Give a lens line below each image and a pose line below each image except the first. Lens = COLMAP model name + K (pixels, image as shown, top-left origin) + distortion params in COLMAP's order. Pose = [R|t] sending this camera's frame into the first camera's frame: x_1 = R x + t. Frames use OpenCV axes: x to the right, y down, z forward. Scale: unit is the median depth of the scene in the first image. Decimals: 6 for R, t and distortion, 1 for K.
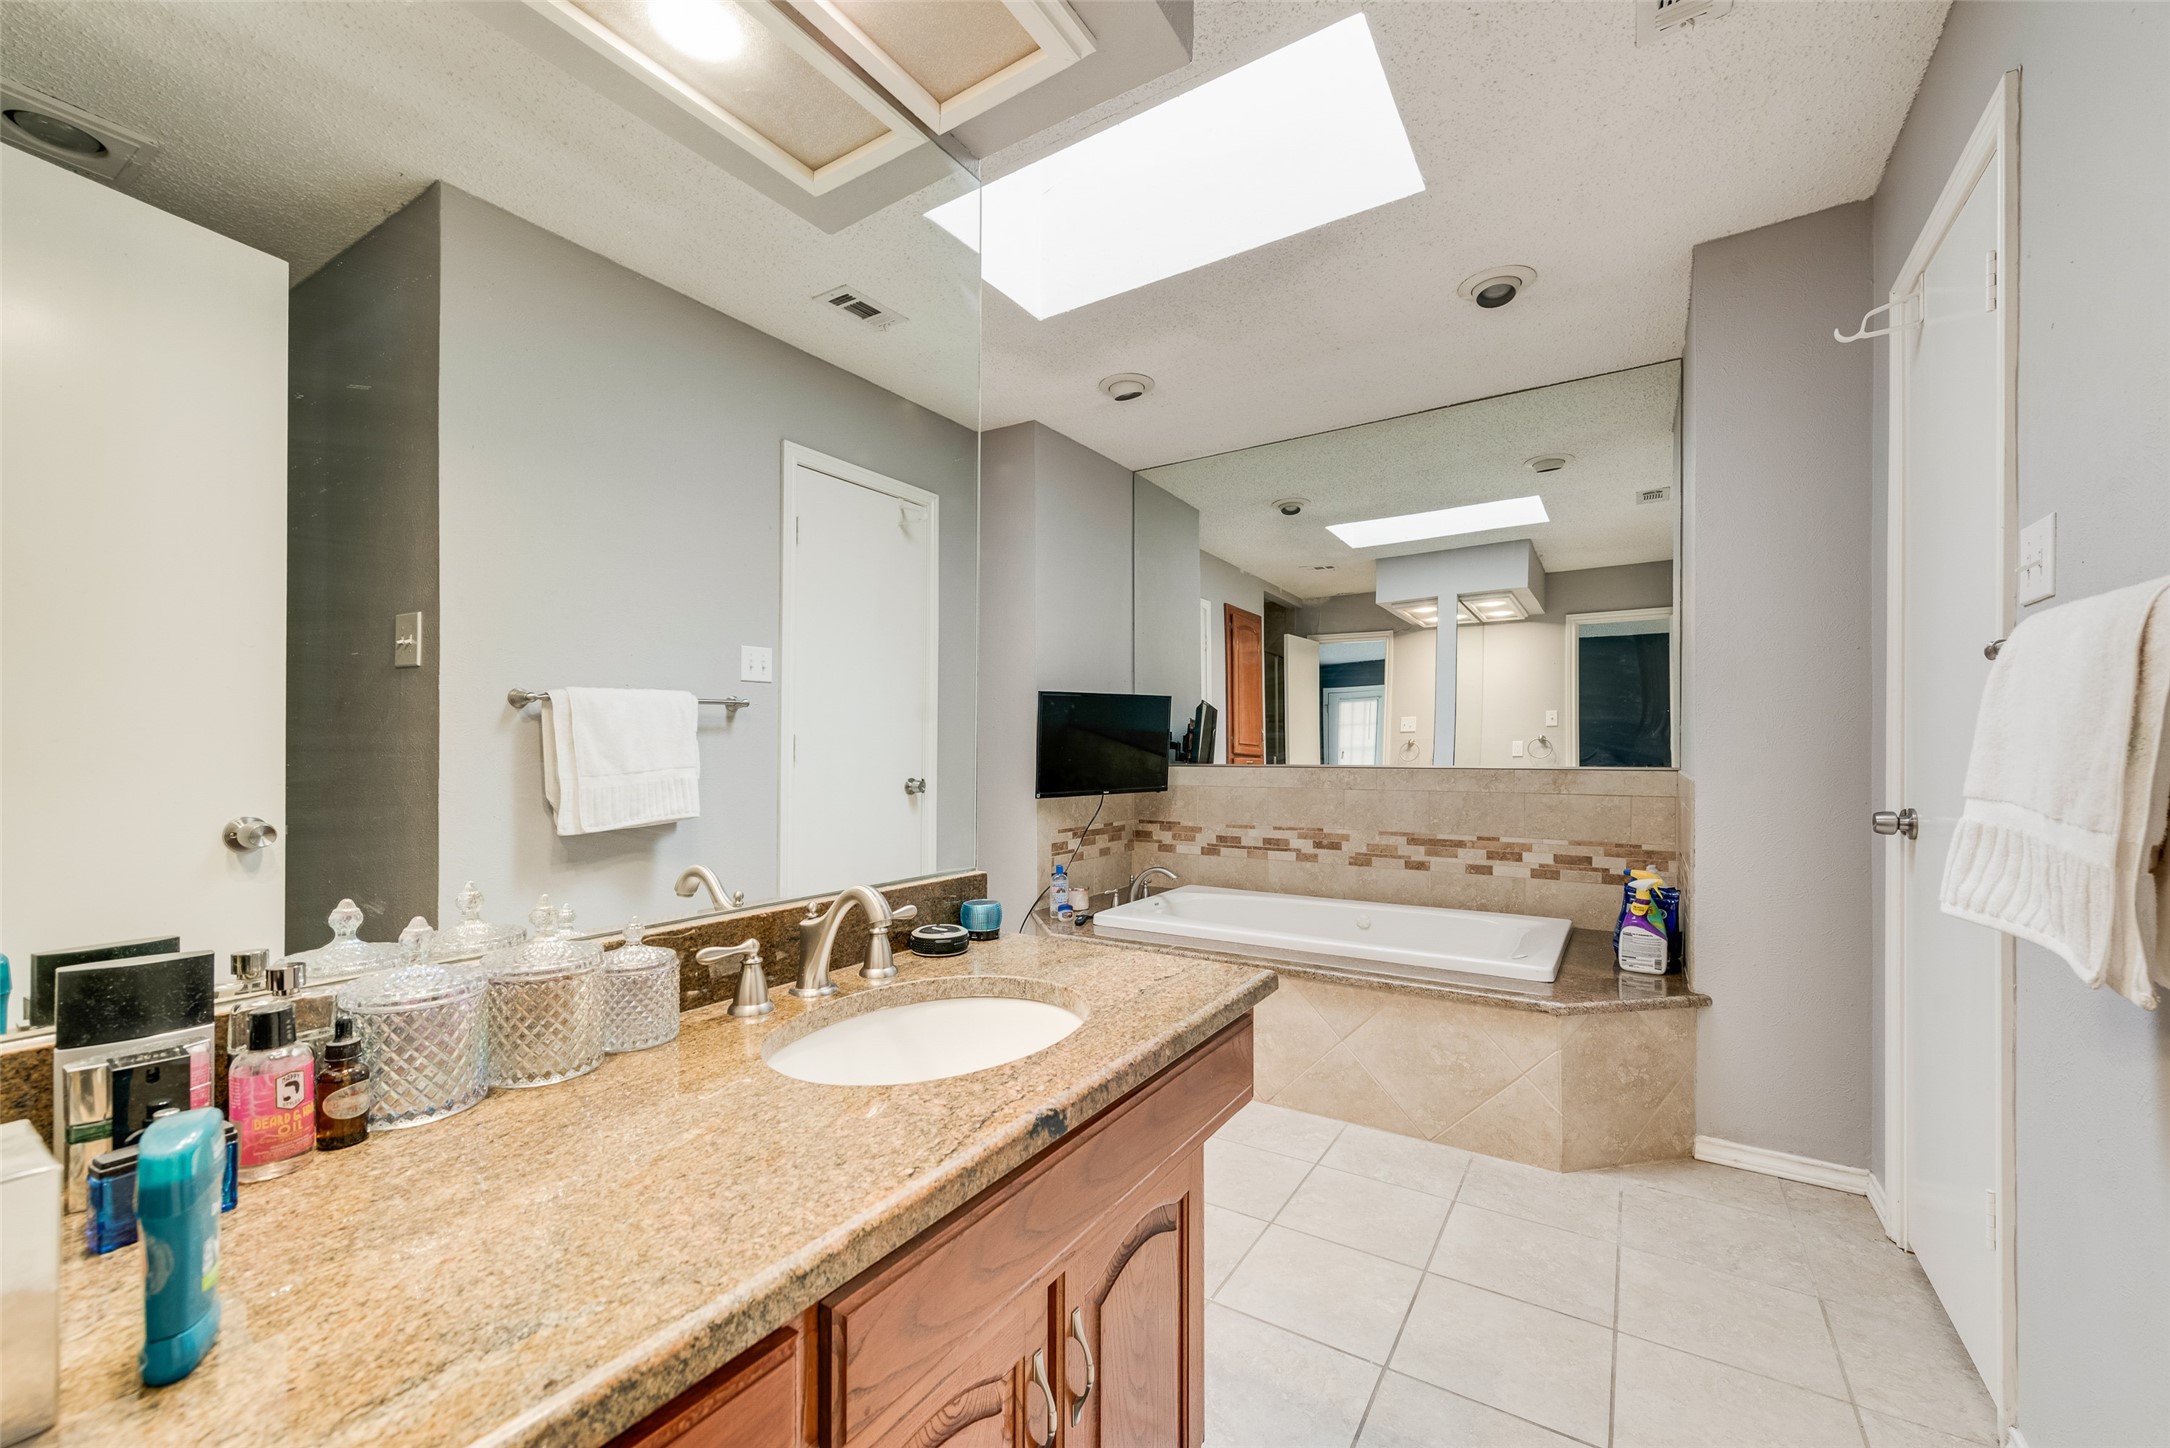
lens RADIAL K [[858.2, 0, 1083.2], [0, 858.2, 737.2], [0, 0, 1]] dist [0.000624, -0.000154]
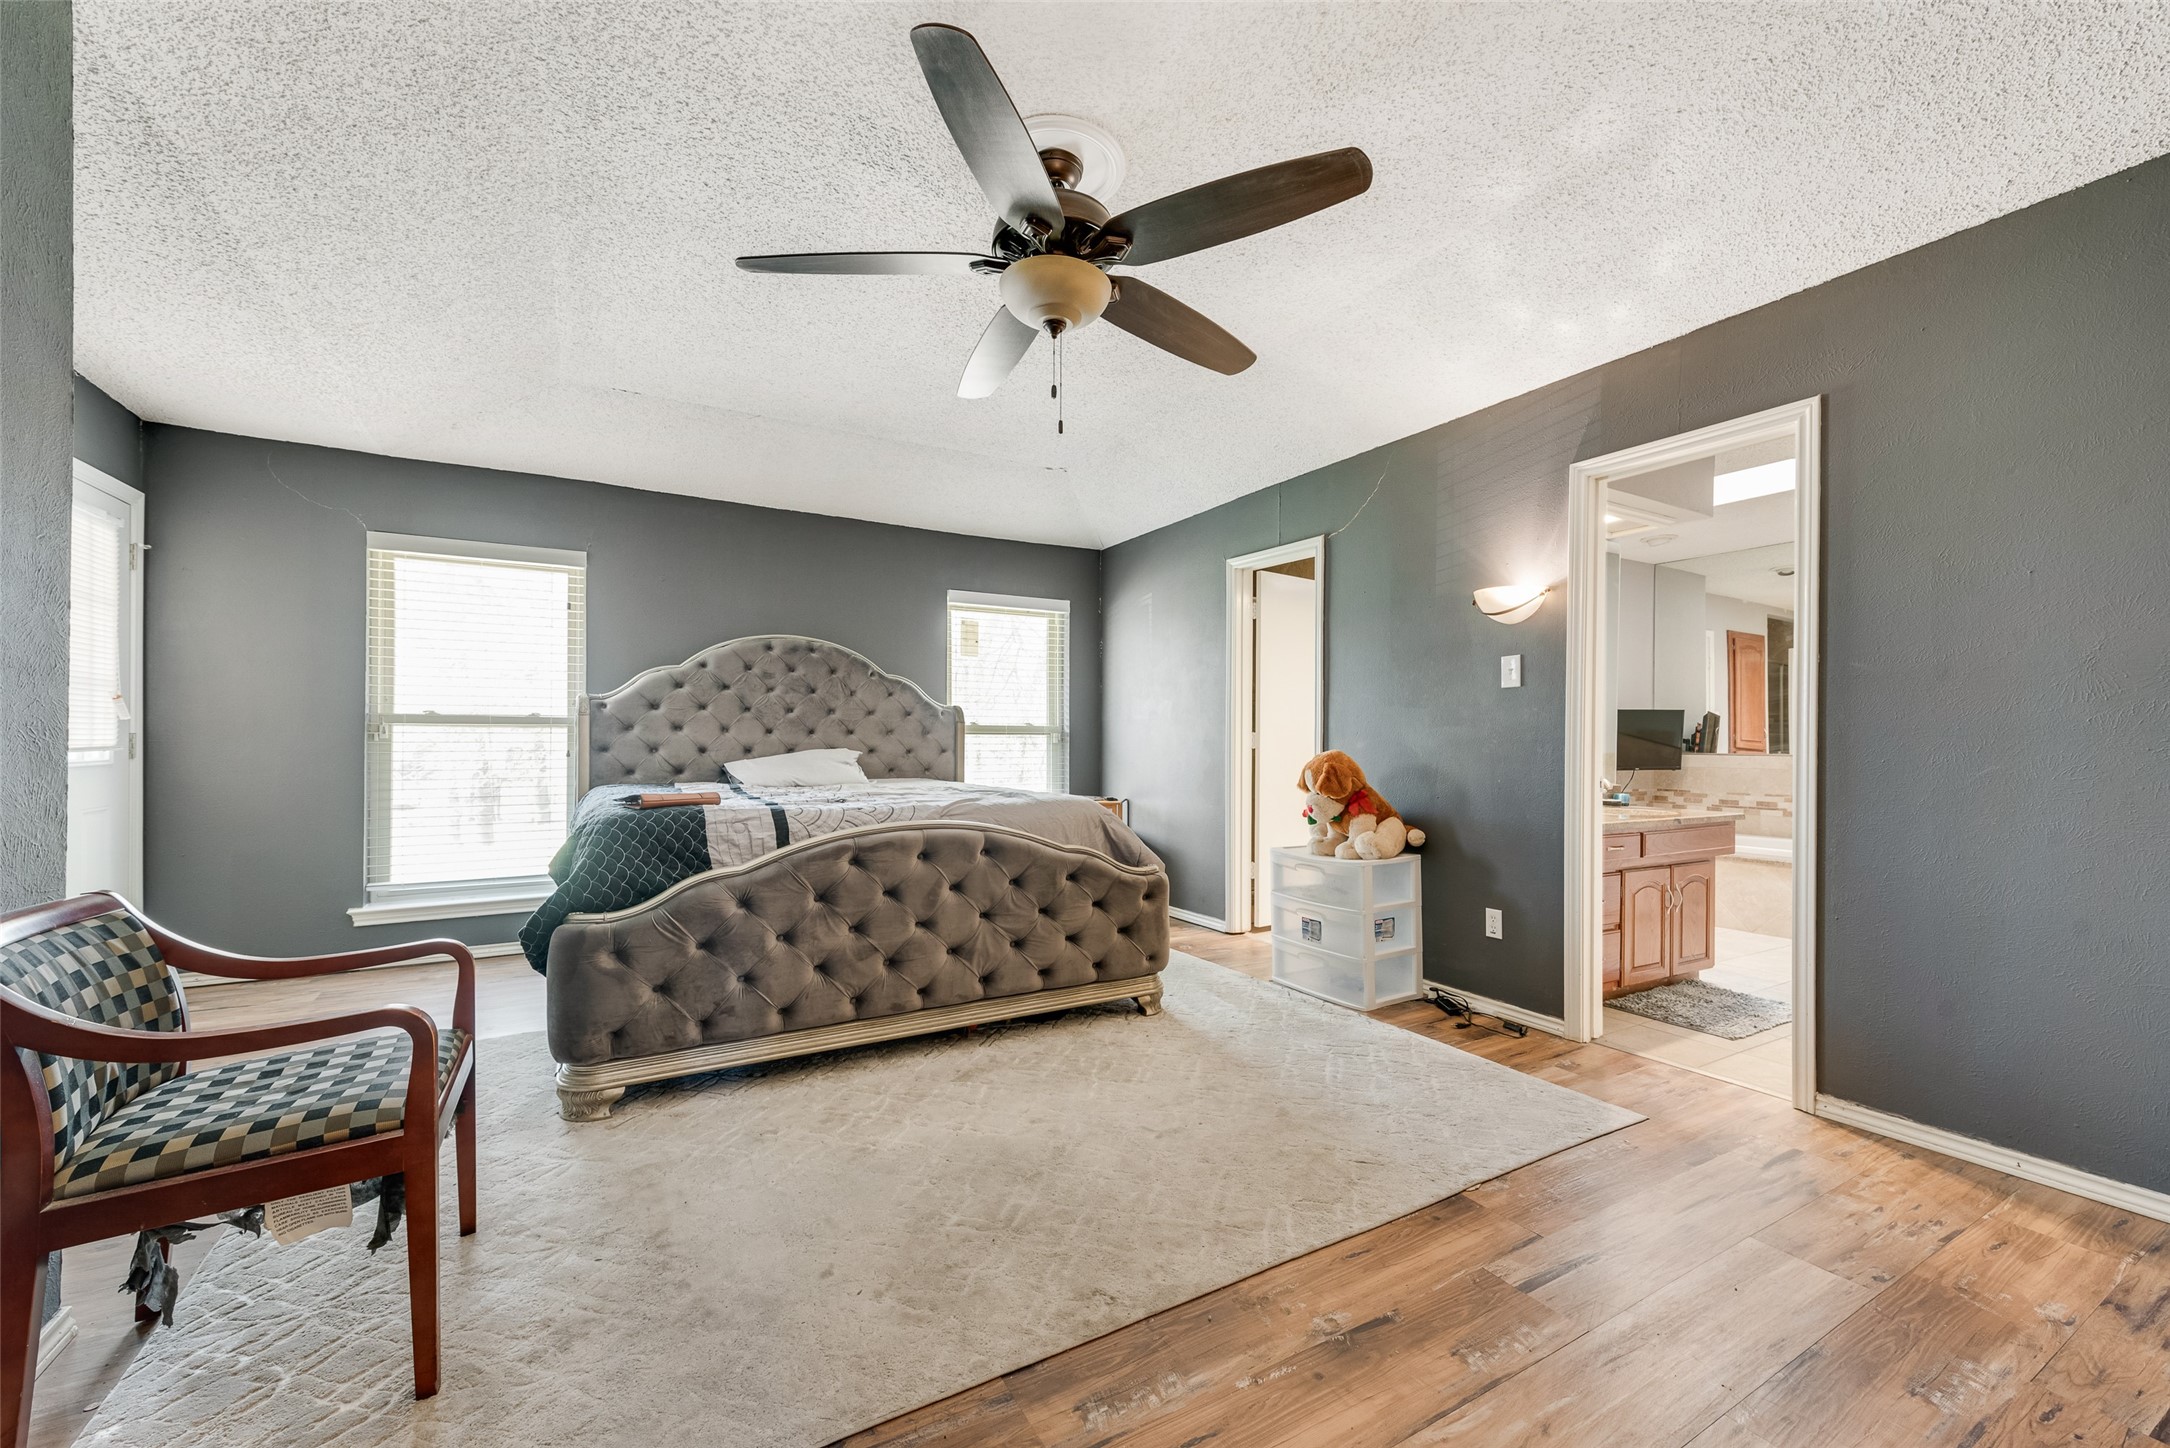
lens RADIAL K [[858.2, 0, 1079.2], [0, 858.2, 731.0], [0, 0, 1]] dist [0.000624, -0.000154]
pose [[0.883590, 0.001882, -0.468257, -0.132148], [-0.000549, 0.999995, 0.002983, -0.011815], [0.468260, -0.002379, 0.883587, -0.858913]]
